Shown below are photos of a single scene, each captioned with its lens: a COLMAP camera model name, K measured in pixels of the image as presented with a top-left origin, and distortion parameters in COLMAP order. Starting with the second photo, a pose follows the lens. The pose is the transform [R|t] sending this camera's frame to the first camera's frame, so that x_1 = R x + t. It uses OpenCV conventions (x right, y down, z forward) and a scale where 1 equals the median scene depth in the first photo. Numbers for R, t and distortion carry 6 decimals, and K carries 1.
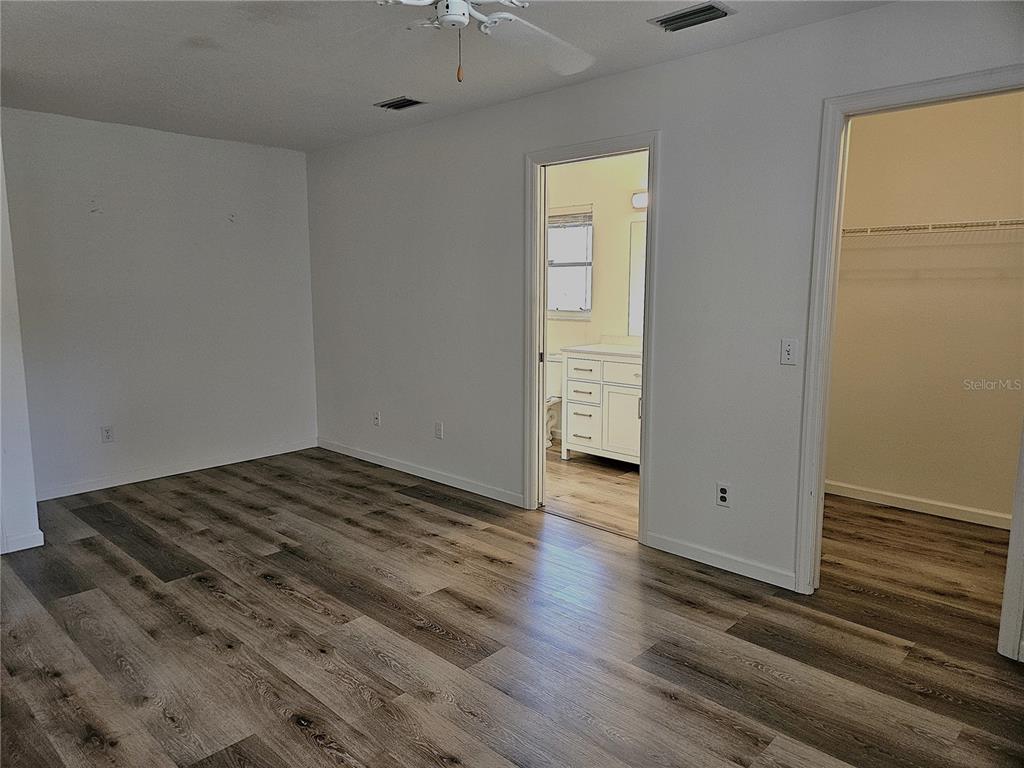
lens RADIAL K [[693.8, 0, 511.9], [0, 693.8, 379.6], [0, 0, 1]] dist [0.064364, -0.062118]
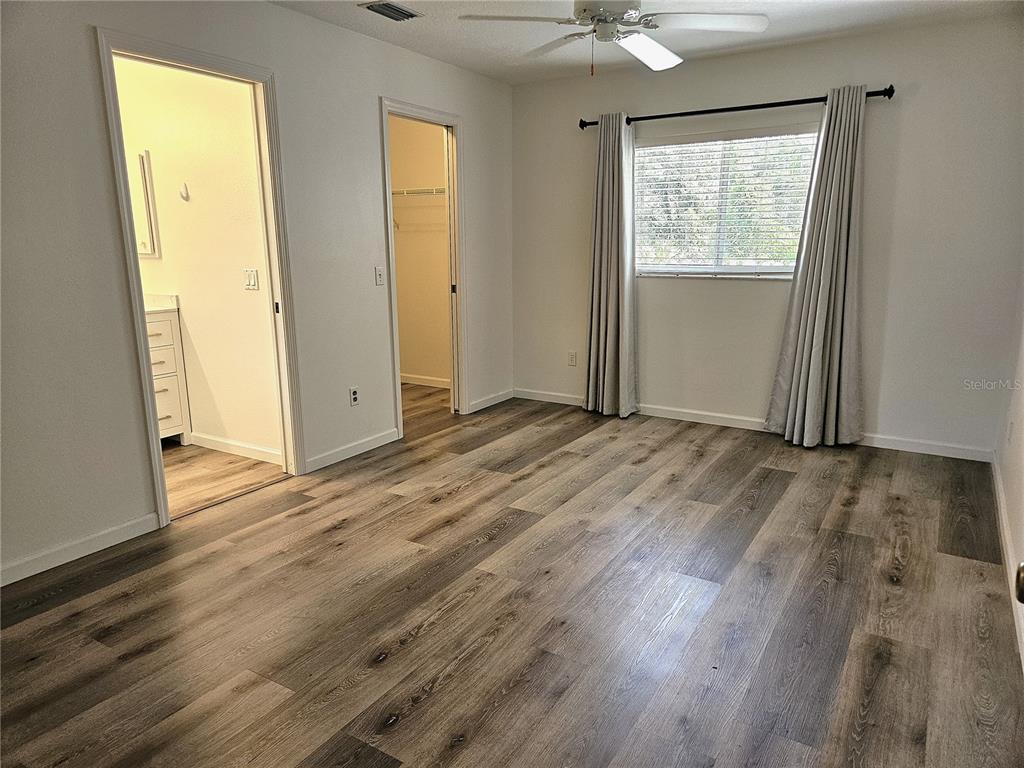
lens RADIAL K [[697.8, 0, 512.0], [0, 697.8, 384.0], [0, 0, 1]] dist [0.074608, -0.063040]
pose [[-0.213815, -0.197039, 0.956796, -1.016389], [0.144444, 0.962303, 0.230452, -0.111916], [-0.966136, 0.187478, -0.177294, 0.997830]]
